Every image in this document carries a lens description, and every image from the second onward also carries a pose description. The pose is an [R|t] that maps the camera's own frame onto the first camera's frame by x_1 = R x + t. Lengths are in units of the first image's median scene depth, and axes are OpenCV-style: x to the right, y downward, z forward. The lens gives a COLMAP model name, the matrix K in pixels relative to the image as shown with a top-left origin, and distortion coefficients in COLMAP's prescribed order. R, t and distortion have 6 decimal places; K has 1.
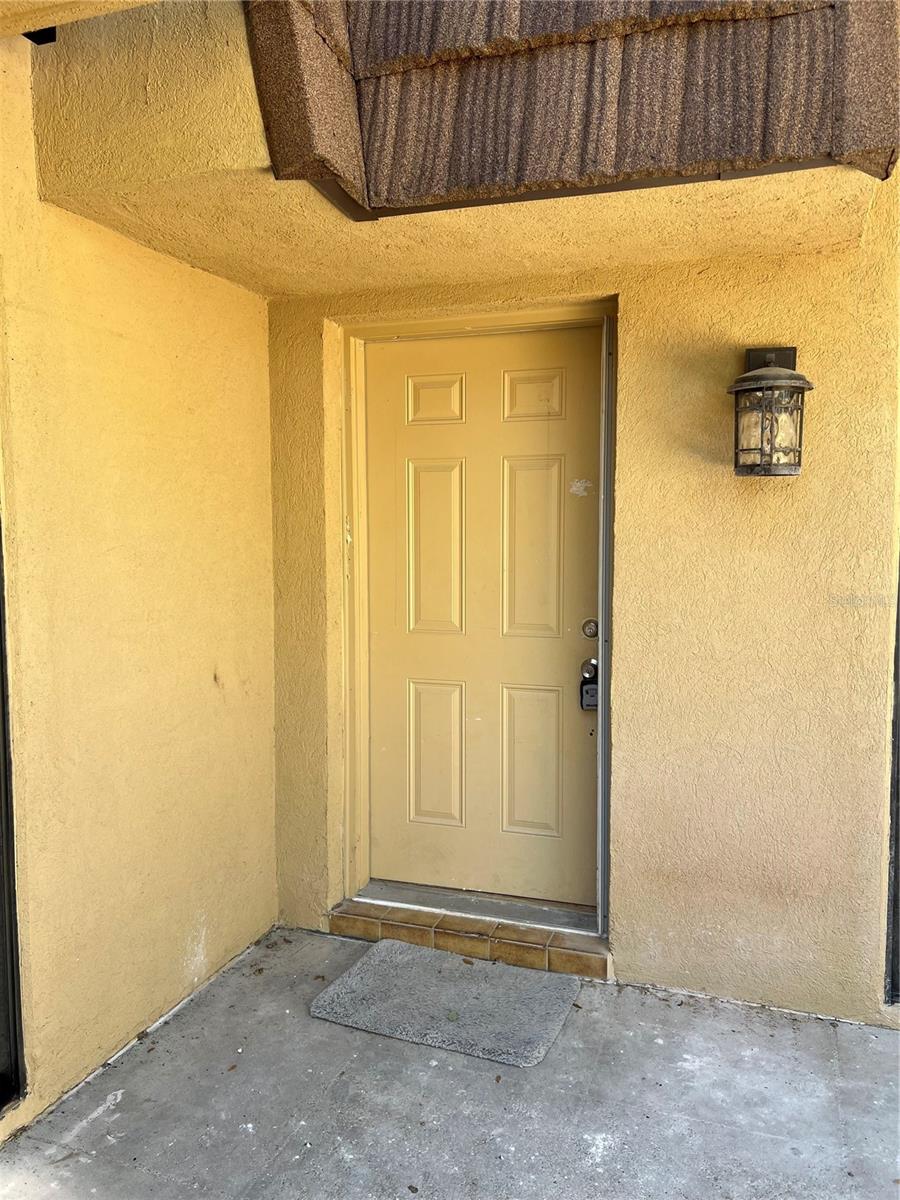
lens RADIAL K [[910.4, 0, 454.8], [0, 910.4, 596.8], [0, 0, 1]] dist [0.050915, -0.062106]
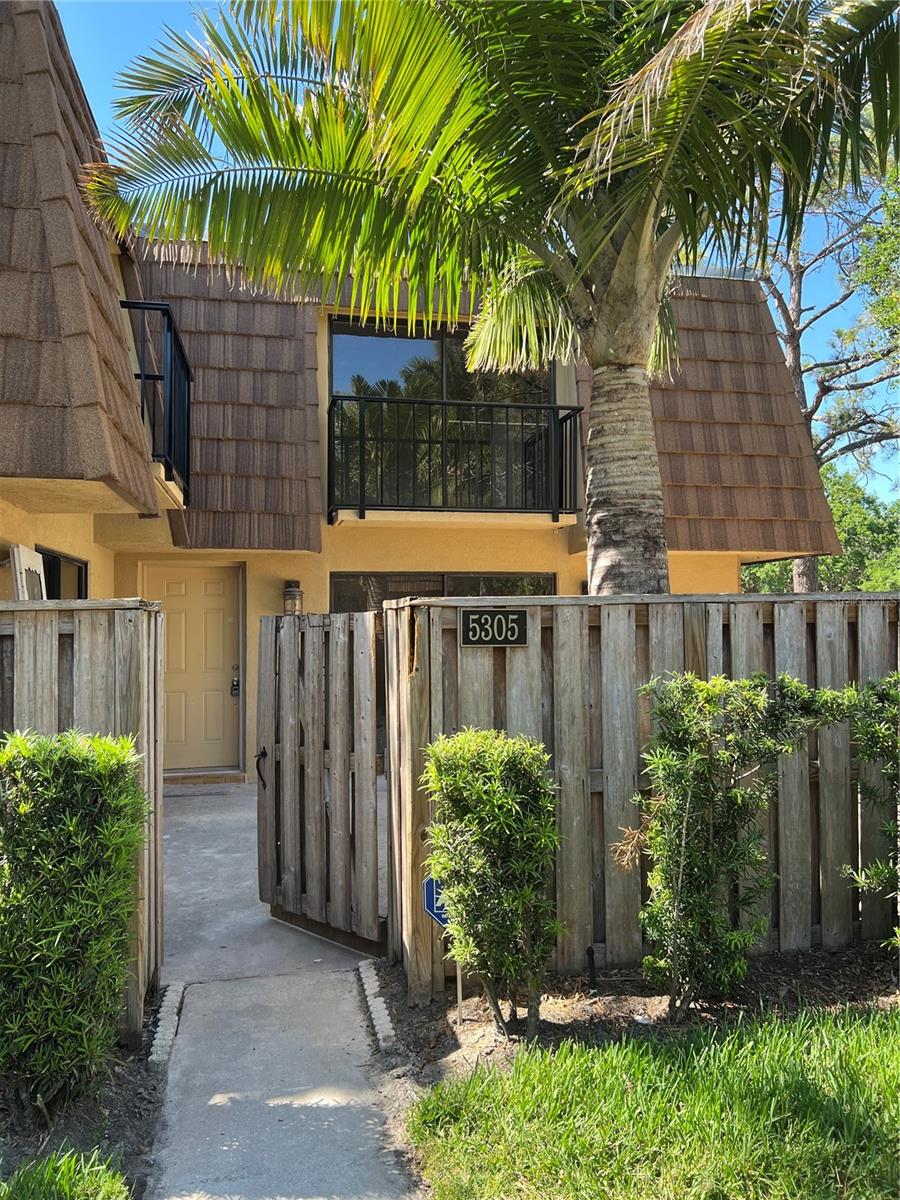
lens RADIAL K [[910.4, 0, 455.7], [0, 910.4, 591.1], [0, 0, 1]] dist [0.050915, -0.062106]
pose [[0.860038, 0.015423, 0.509997, -0.791307], [0.045670, 0.993204, -0.107053, 0.143810], [-0.508182, 0.115362, 0.853489, -2.015450]]
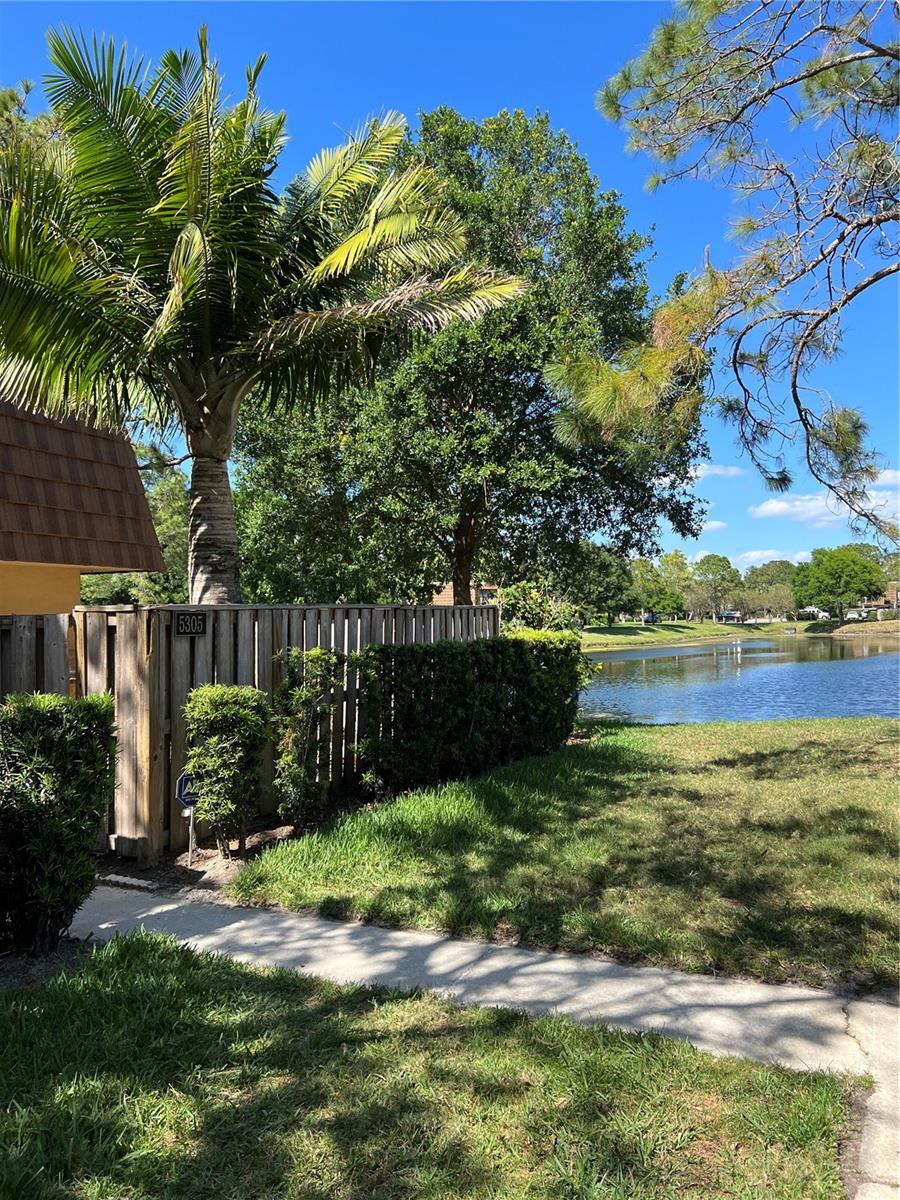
lens RADIAL K [[910.4, 0, 447.9], [0, 910.4, 605.6], [0, 0, 1]] dist [0.050915, -0.062106]
pose [[0.128074, 0.013927, 0.991667, -4.359357], [0.097636, 0.994867, -0.026582, 0.105238], [-0.986947, 0.100227, 0.126057, -1.341427]]
